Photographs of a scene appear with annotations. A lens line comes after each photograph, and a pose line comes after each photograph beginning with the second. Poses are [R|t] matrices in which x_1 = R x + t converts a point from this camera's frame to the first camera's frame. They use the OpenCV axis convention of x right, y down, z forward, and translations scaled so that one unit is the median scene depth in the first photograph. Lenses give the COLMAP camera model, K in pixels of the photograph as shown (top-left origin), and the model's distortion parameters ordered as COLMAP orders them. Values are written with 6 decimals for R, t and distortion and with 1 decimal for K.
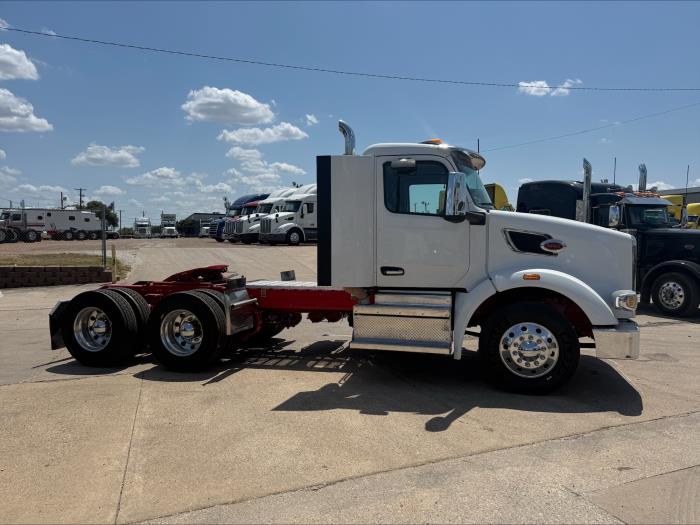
lens RADIAL K [[490.3, 0, 353.5], [0, 490.3, 263.4], [0, 0, 1]] dist [0.092319, -0.143809]
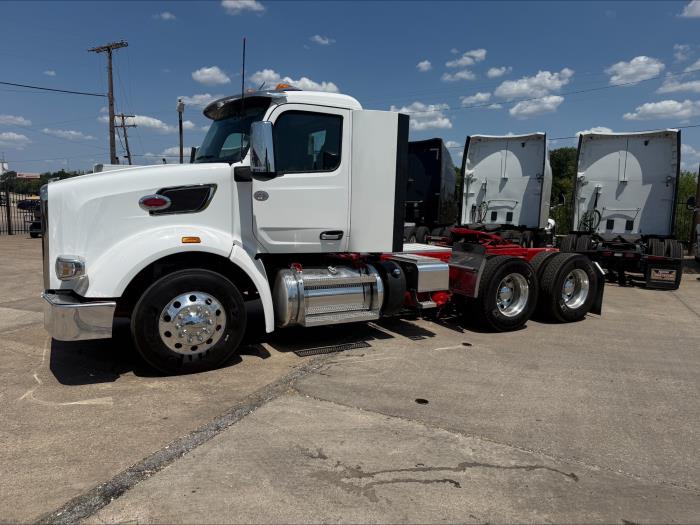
lens RADIAL K [[491.8, 0, 352.4], [0, 491.8, 265.7], [0, 0, 1]] dist [0.061329, -0.079837]
pose [[-0.709919, 0.069527, -0.700843, 0.792989], [-0.052754, 0.987070, 0.151359, -0.082970], [0.702305, 0.144425, -0.697072, 2.021807]]
